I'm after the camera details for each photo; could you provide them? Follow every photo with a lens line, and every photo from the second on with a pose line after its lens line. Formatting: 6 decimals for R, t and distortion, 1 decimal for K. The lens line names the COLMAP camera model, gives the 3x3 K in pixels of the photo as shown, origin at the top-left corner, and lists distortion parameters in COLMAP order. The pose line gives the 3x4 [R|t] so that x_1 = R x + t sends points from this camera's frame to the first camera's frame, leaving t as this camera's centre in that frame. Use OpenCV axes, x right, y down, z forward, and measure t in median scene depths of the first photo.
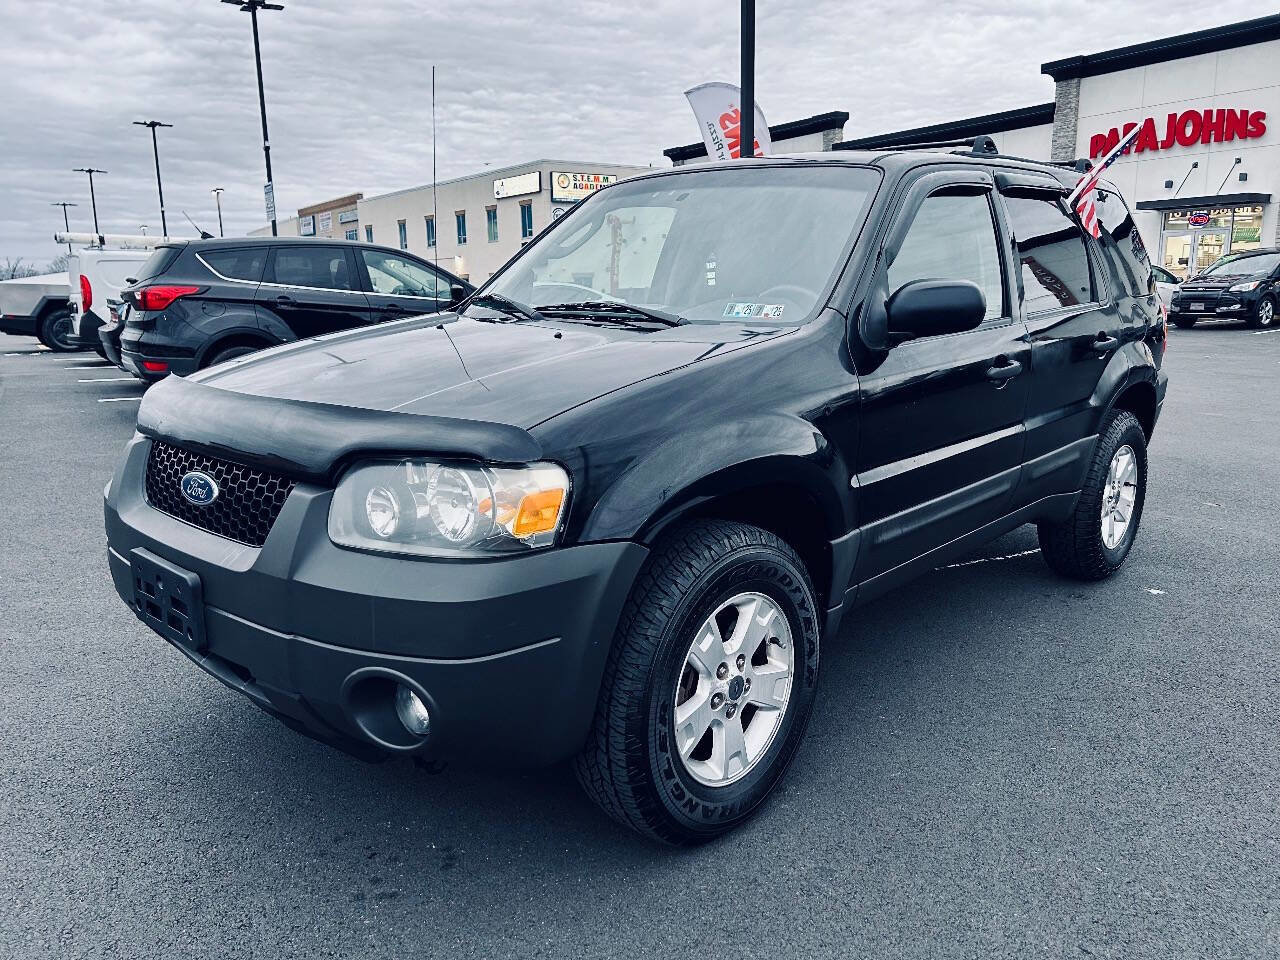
lens RADIAL K [[954.0, 0, 649.7], [0, 954.0, 489.6], [0, 0, 1]] dist [0.058606, -0.058323]
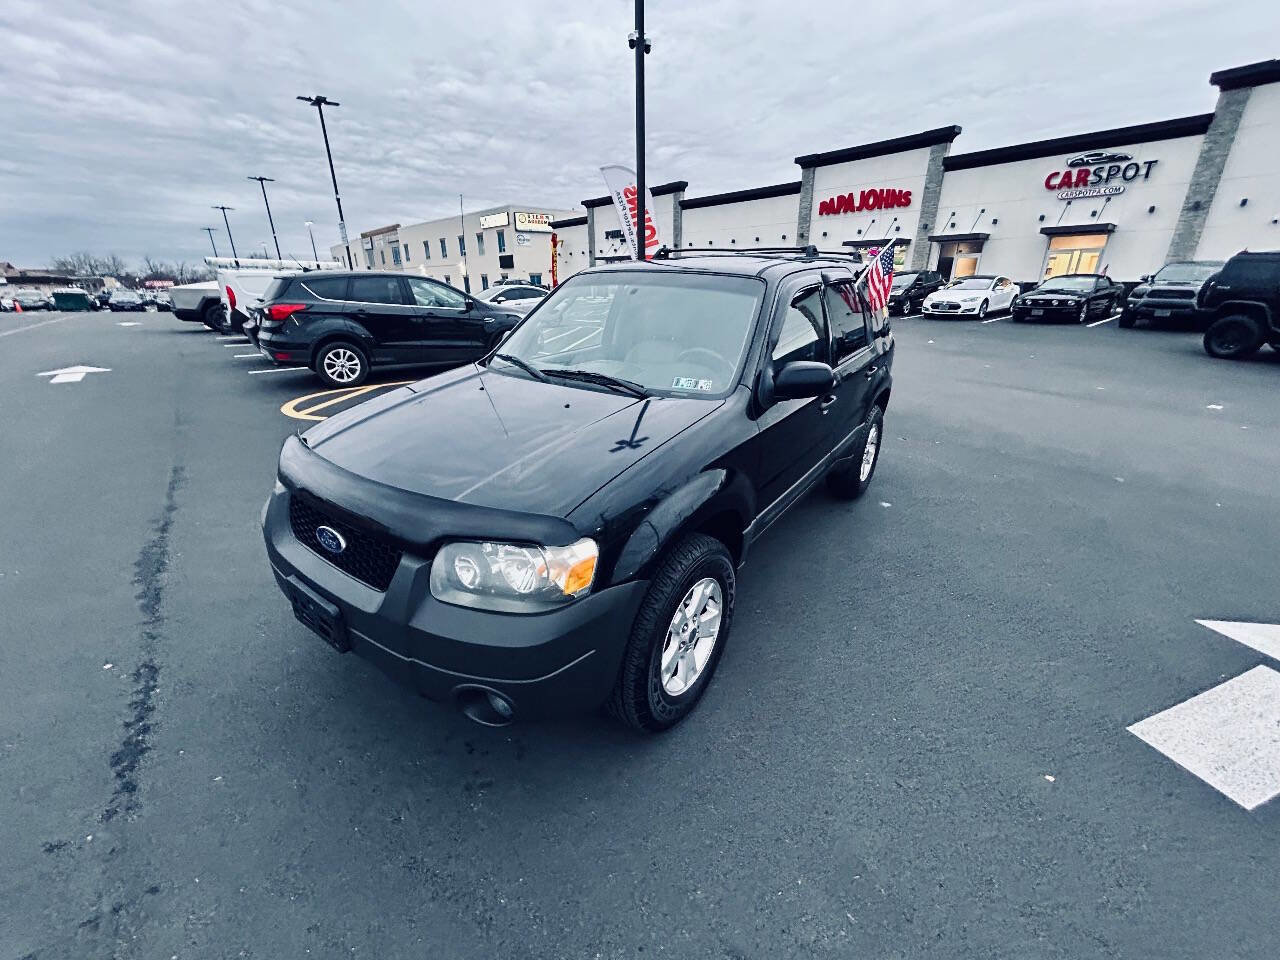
lens RADIAL K [[513.7, 0, 640.0], [0, 513.7, 480.0], [0, 0, 1]] dist [0.000469, 0.000025]
pose [[0.992877, -0.037577, 0.113060, -0.064285], [0.018991, 0.986743, 0.161175, -0.144282], [-0.117617, -0.157880, 0.980428, 0.144485]]
